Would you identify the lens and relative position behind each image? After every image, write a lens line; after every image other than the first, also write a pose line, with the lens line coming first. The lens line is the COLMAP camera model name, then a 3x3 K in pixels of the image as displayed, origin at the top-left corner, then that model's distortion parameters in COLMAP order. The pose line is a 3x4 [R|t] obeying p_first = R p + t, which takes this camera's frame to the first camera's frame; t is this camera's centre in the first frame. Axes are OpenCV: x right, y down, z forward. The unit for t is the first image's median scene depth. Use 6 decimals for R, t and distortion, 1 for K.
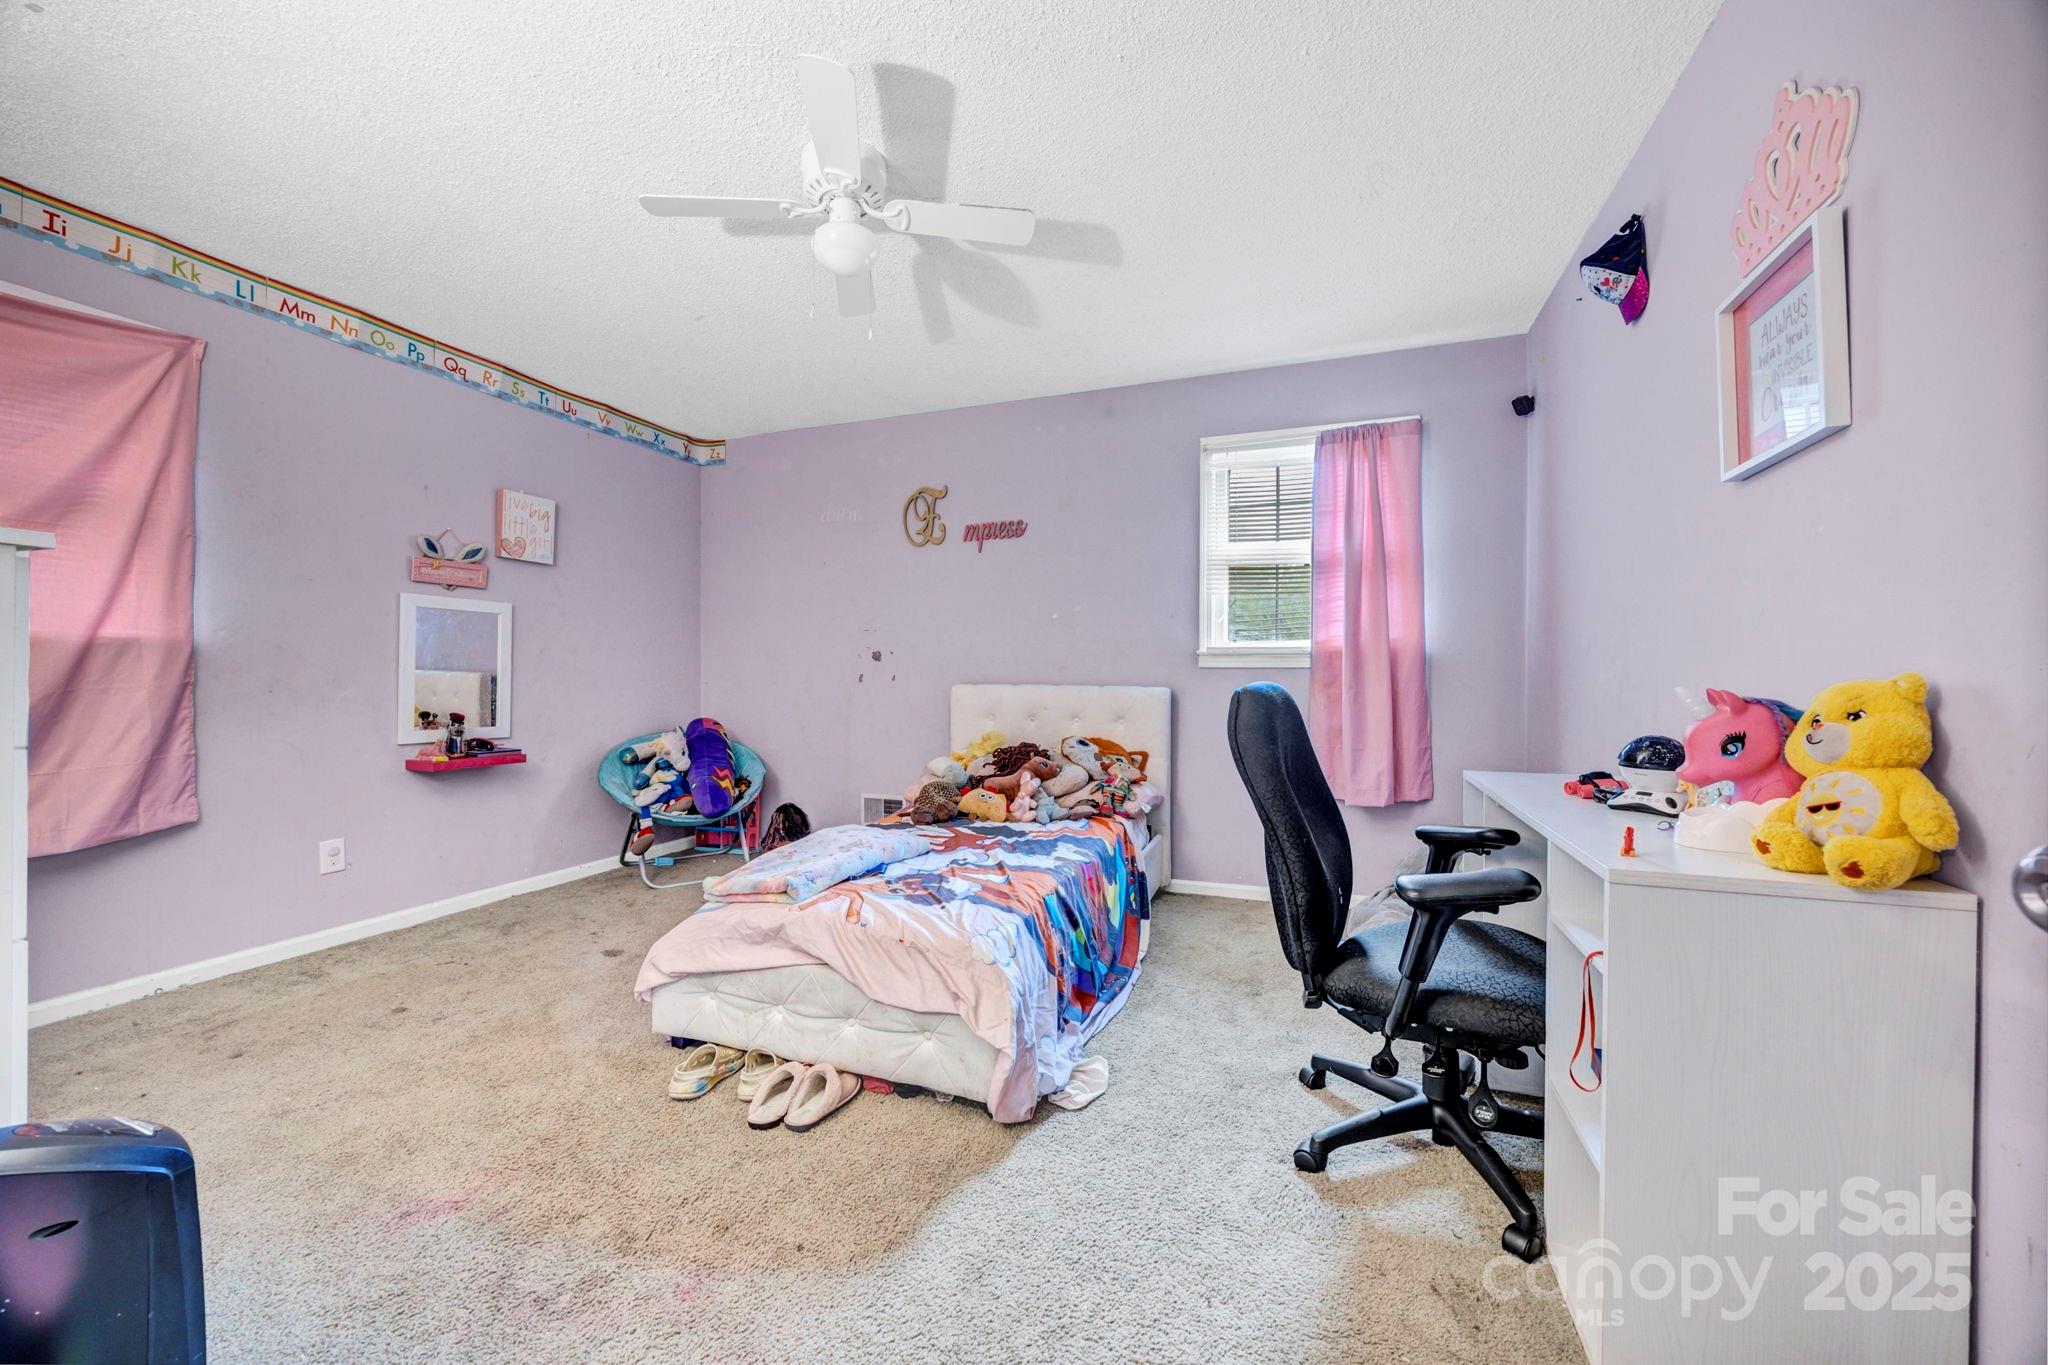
lens RADIAL K [[802.9, 0, 1022.1], [0, 802.9, 675.8], [0, 0, 1]] dist [-0.003176, 0.000000]
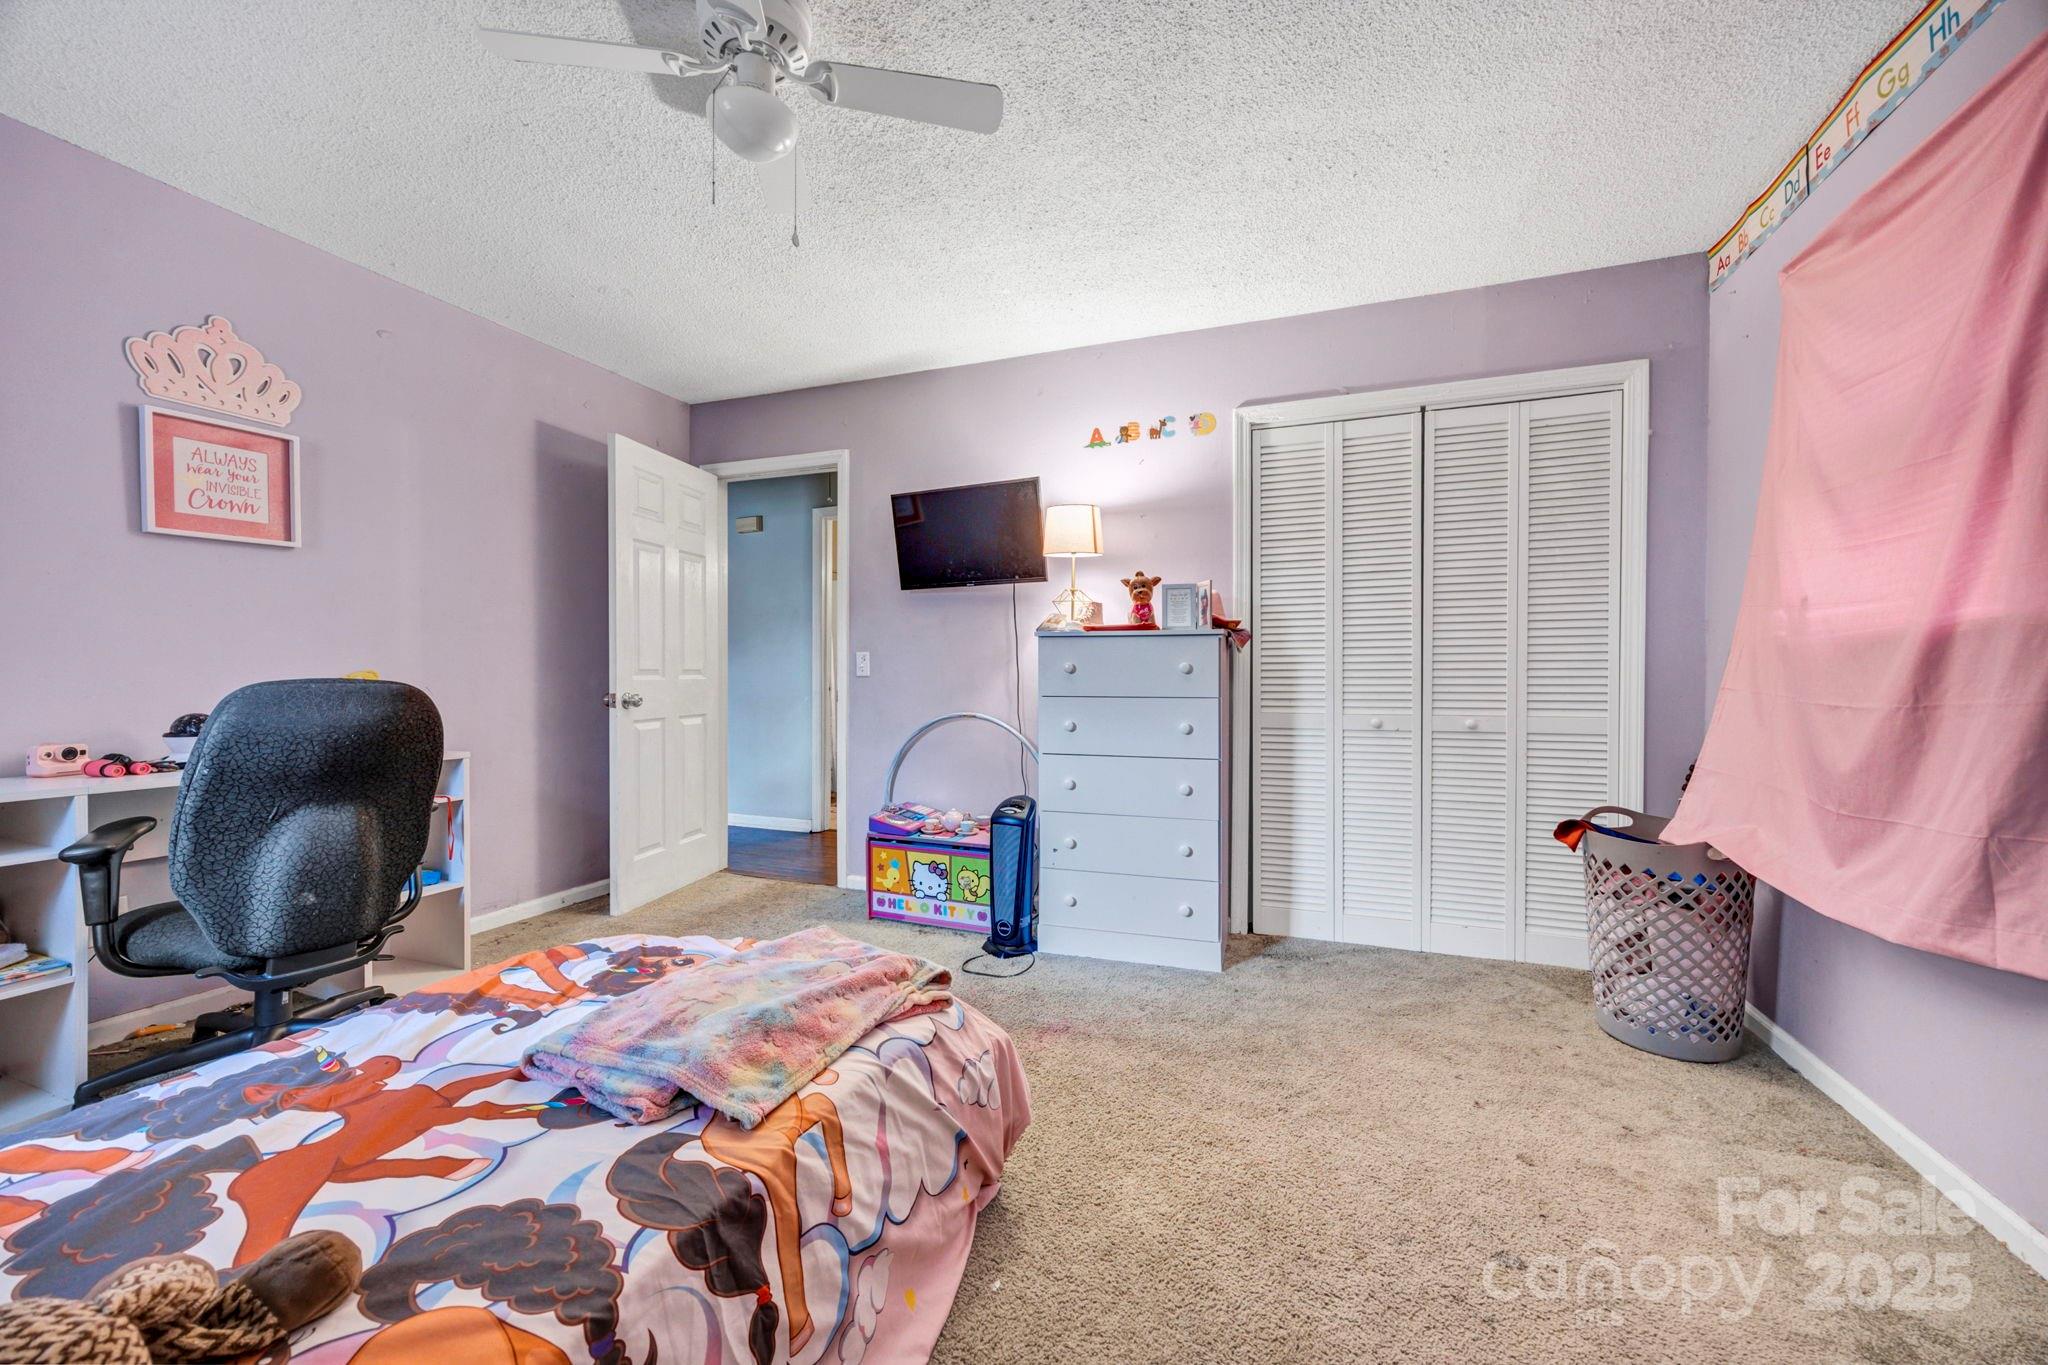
lens RADIAL K [[802.9, 0, 1022.9], [0, 802.9, 680.5], [0, 0, 1]] dist [-0.003176, 0.000000]
pose [[-0.999936, -0.011059, 0.002526, -0.458673], [-0.011058, 0.999939, 0.000206, 0.003514], [-0.002528, 0.000178, -0.999997, 1.698845]]
